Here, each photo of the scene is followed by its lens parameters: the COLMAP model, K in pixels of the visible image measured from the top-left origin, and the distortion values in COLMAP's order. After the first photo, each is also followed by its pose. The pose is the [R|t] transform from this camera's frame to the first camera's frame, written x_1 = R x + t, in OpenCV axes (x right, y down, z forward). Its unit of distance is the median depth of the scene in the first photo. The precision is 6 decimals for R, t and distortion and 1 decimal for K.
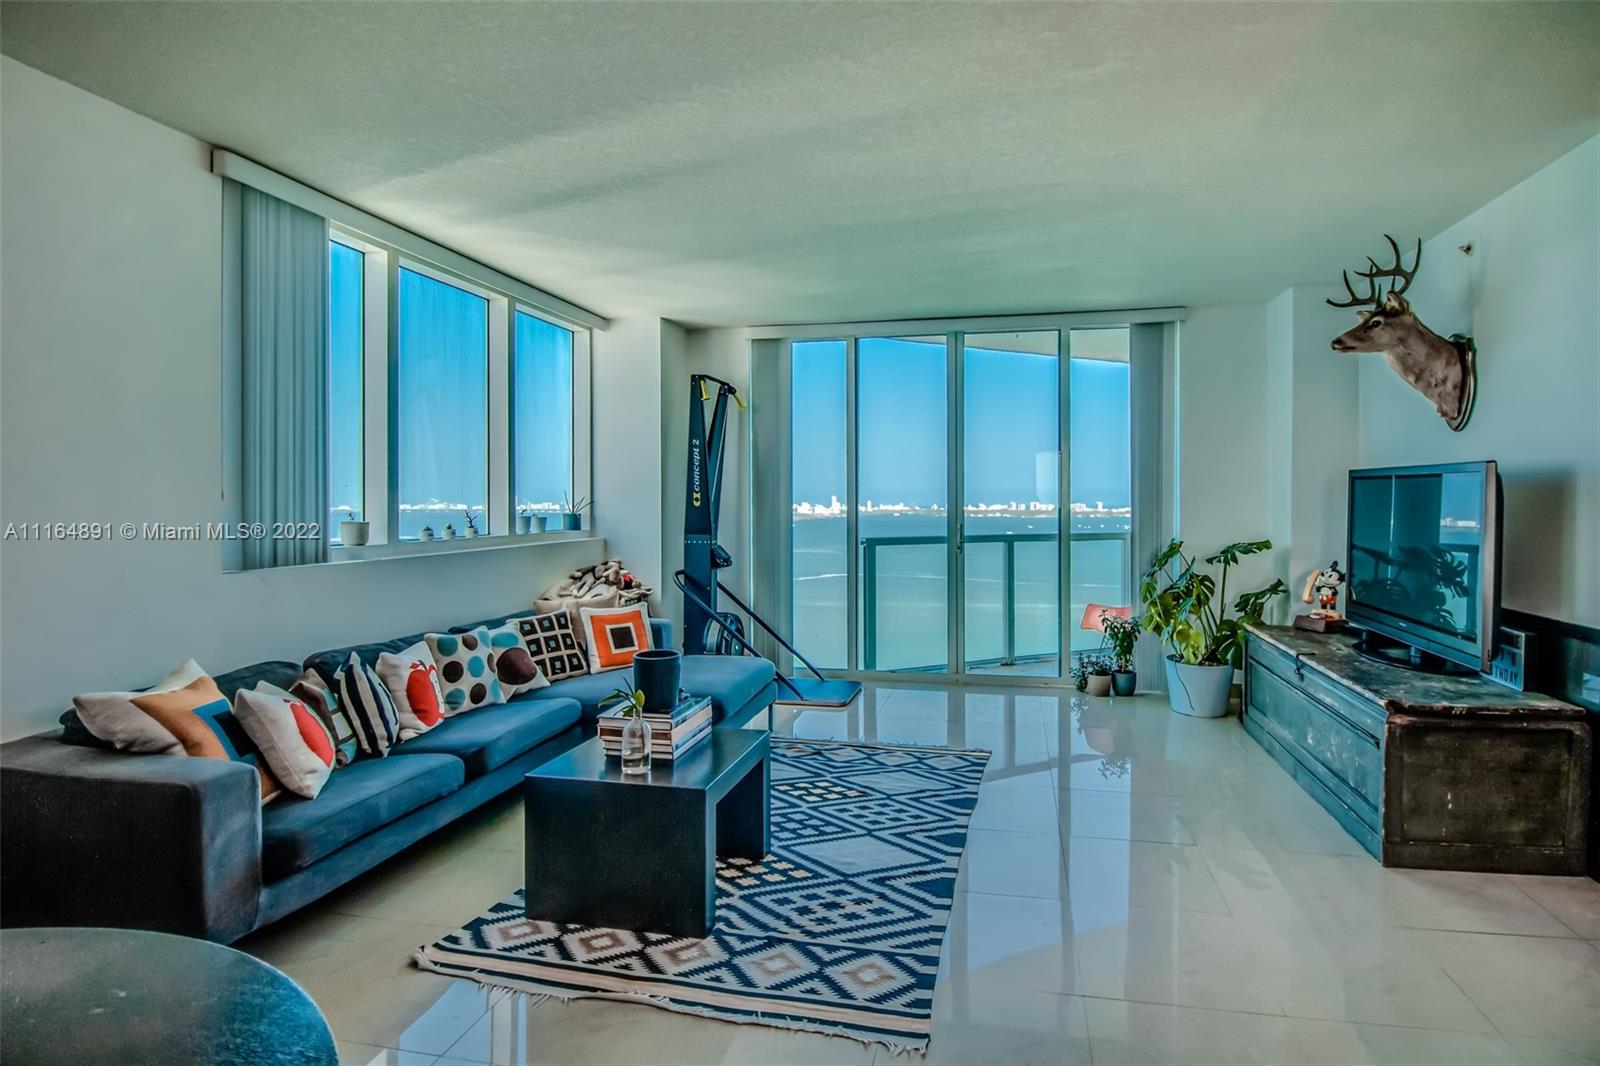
lens RADIAL K [[779.7, 0, 869.3], [0, 779.7, 502.2], [0, 0, 1]] dist [-0.007991, -0.003523]
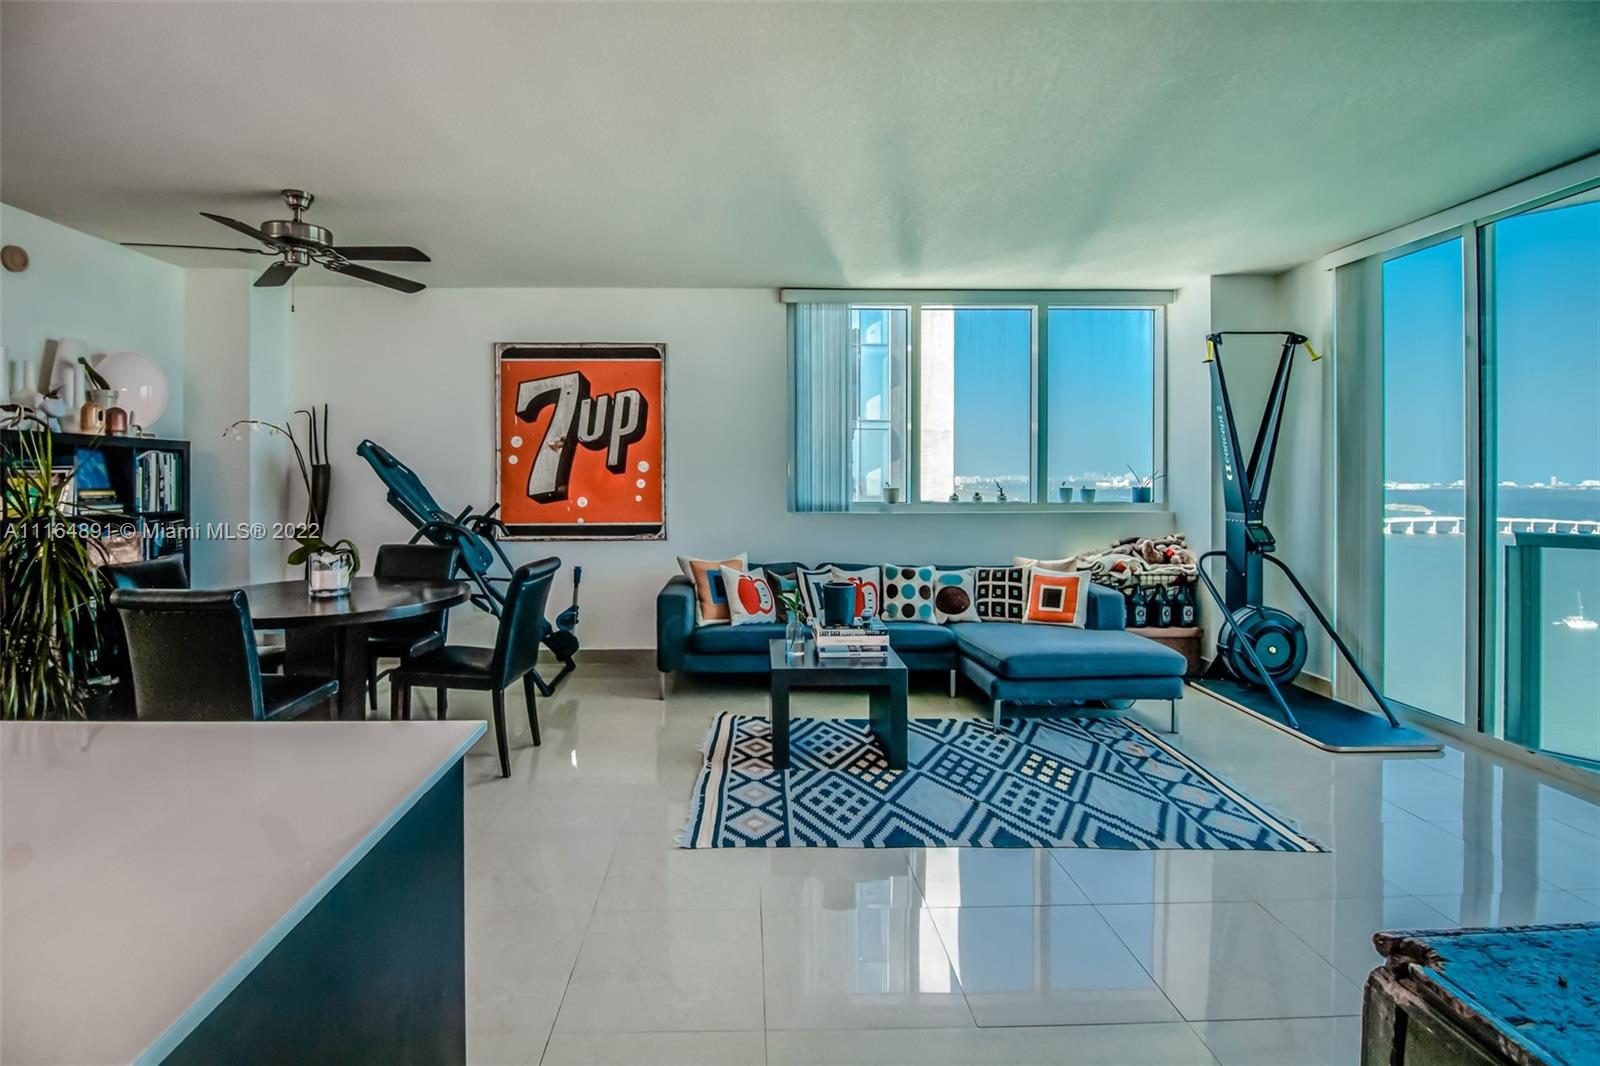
lens RADIAL K [[779.7, 0, 764.6], [0, 779.7, 476.8], [0, 0, 1]] dist [-0.007991, -0.003523]
pose [[0.196542, 0.001241, -0.980495, 0.696640], [-0.001280, 0.999999, 0.001009, 0.001698], [0.980495, 0.001057, 0.196543, 0.391416]]
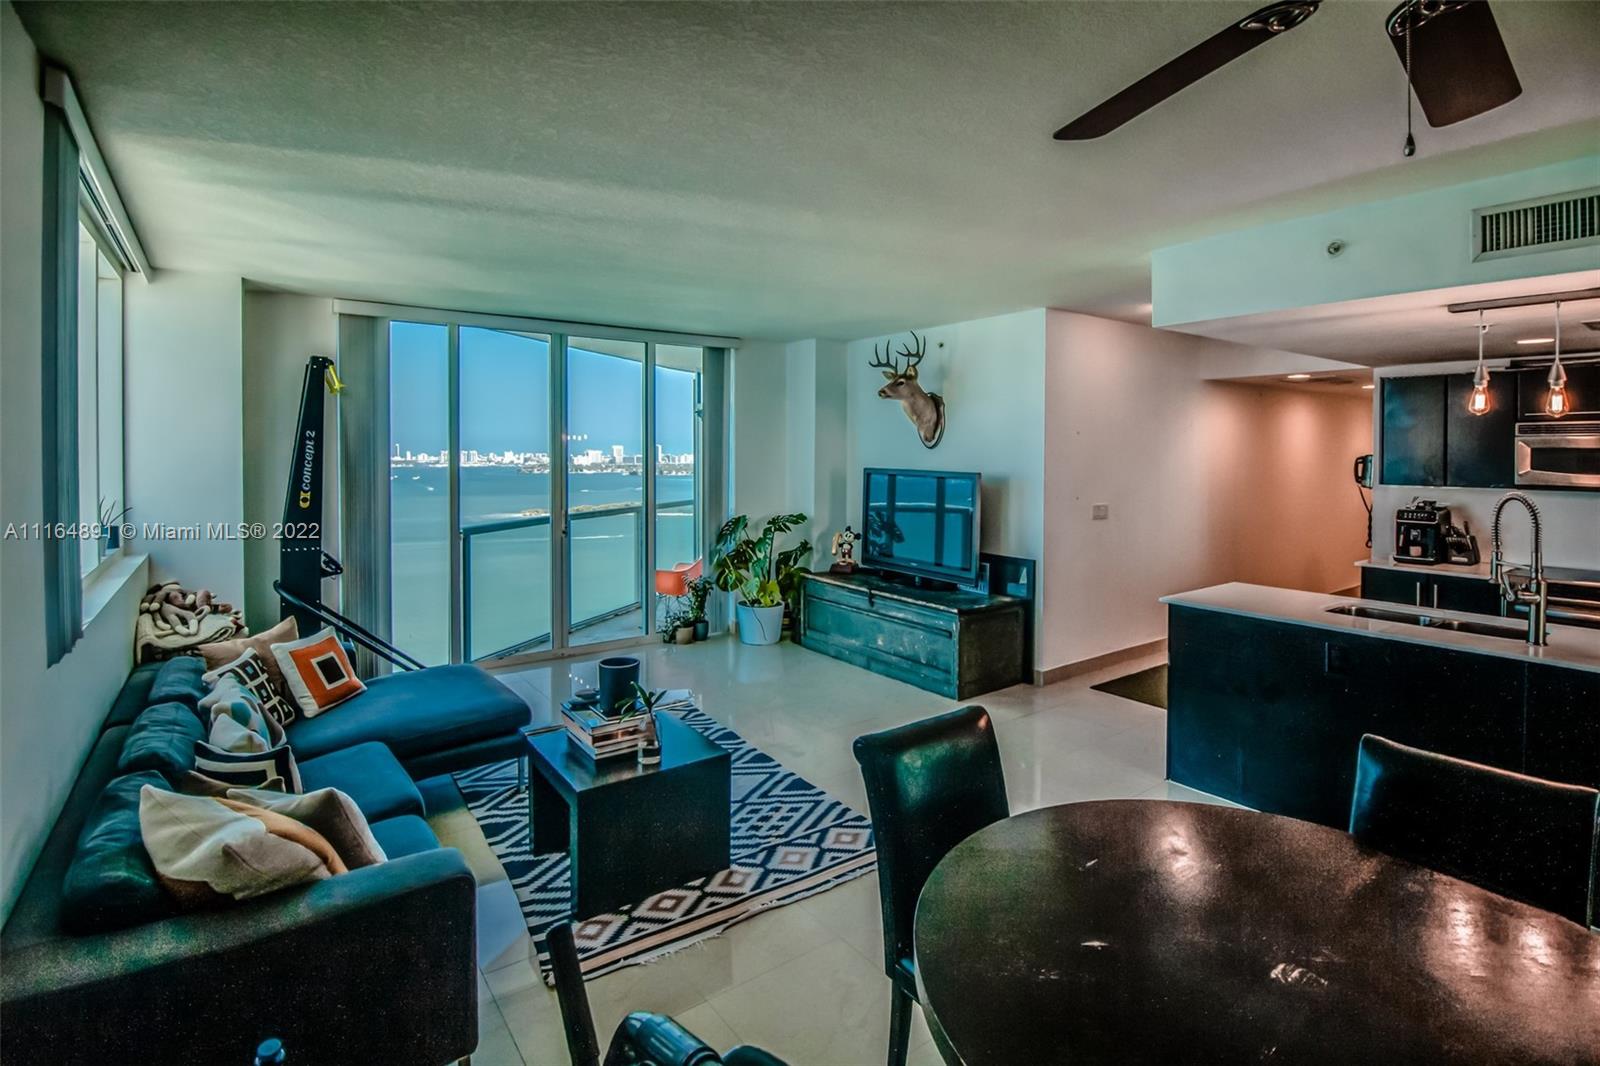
lens RADIAL K [[779.7, 0, 798.4], [0, 779.7, 467.5], [0, 0, 1]] dist [-0.007991, -0.003523]
pose [[0.685042, -0.014592, 0.728357, -0.603673], [-0.001963, 0.999759, 0.021875, -0.075480], [-0.728501, -0.016414, 0.684848, 0.022742]]
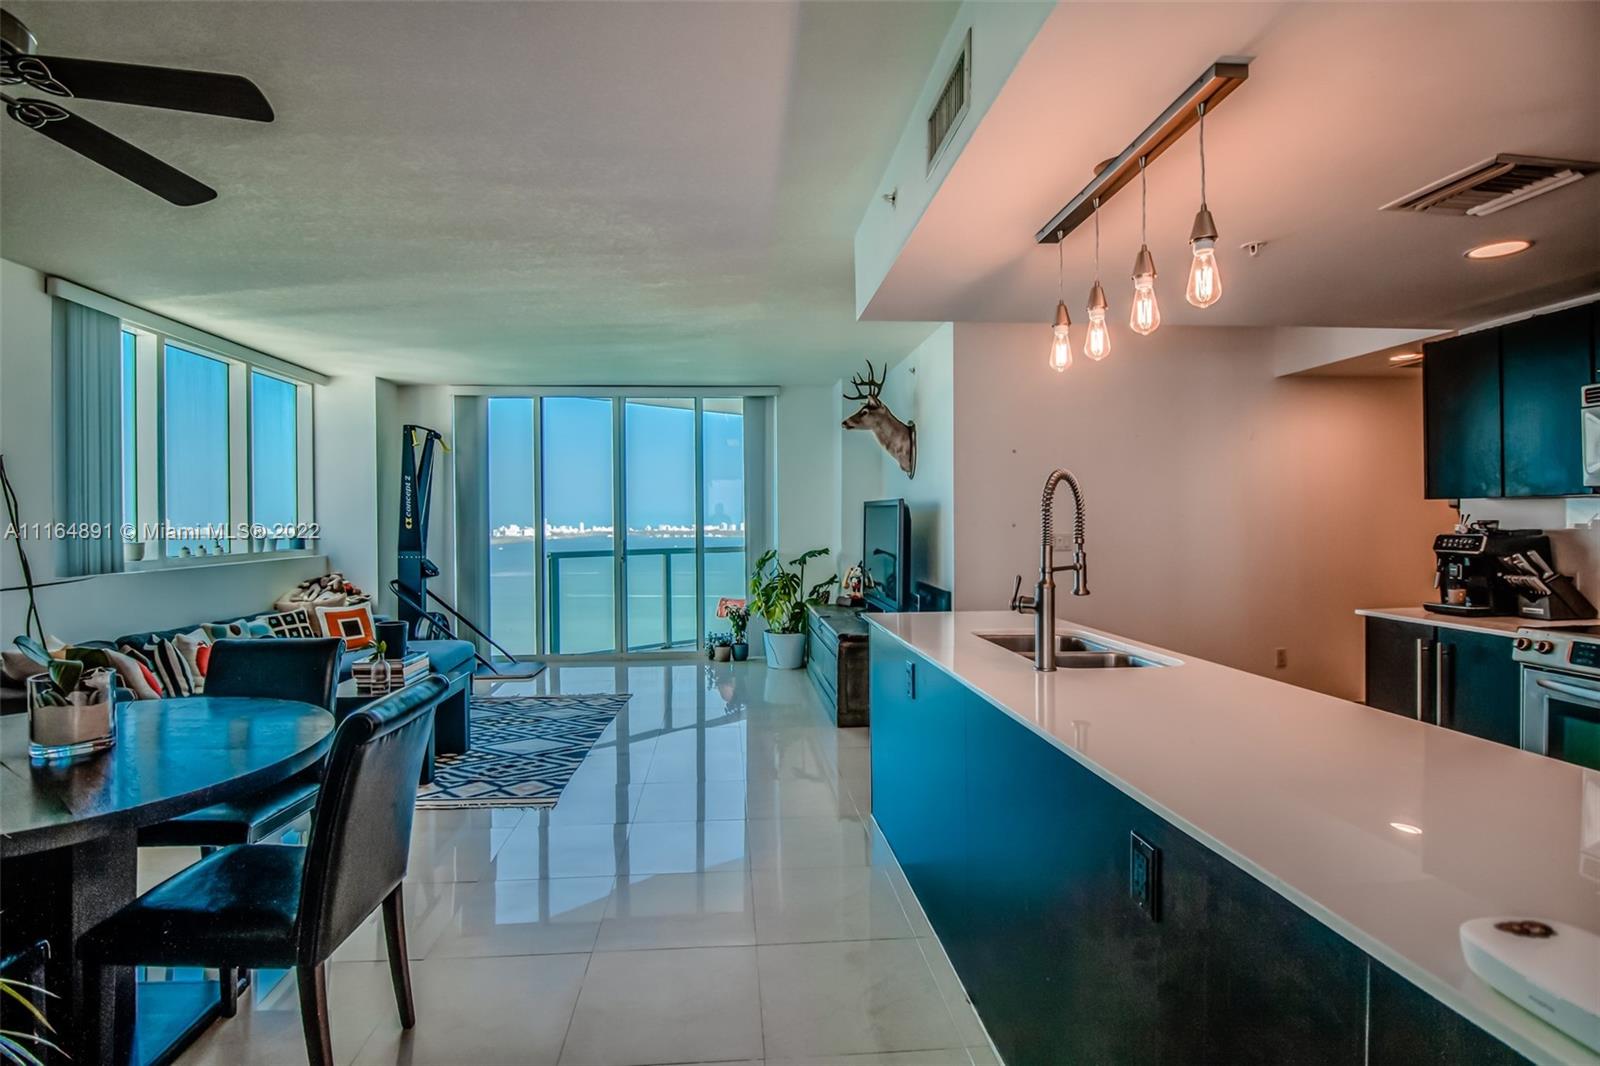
lens RADIAL K [[779.7, 0, 782.2], [0, 779.7, 520.1], [0, 0, 1]] dist [-0.007991, -0.003523]
pose [[0.968939, -0.006136, 0.247222, 0.067476], [0.007141, 0.999969, -0.003168, -0.000616], [-0.247195, 0.004836, 0.968954, -0.469585]]
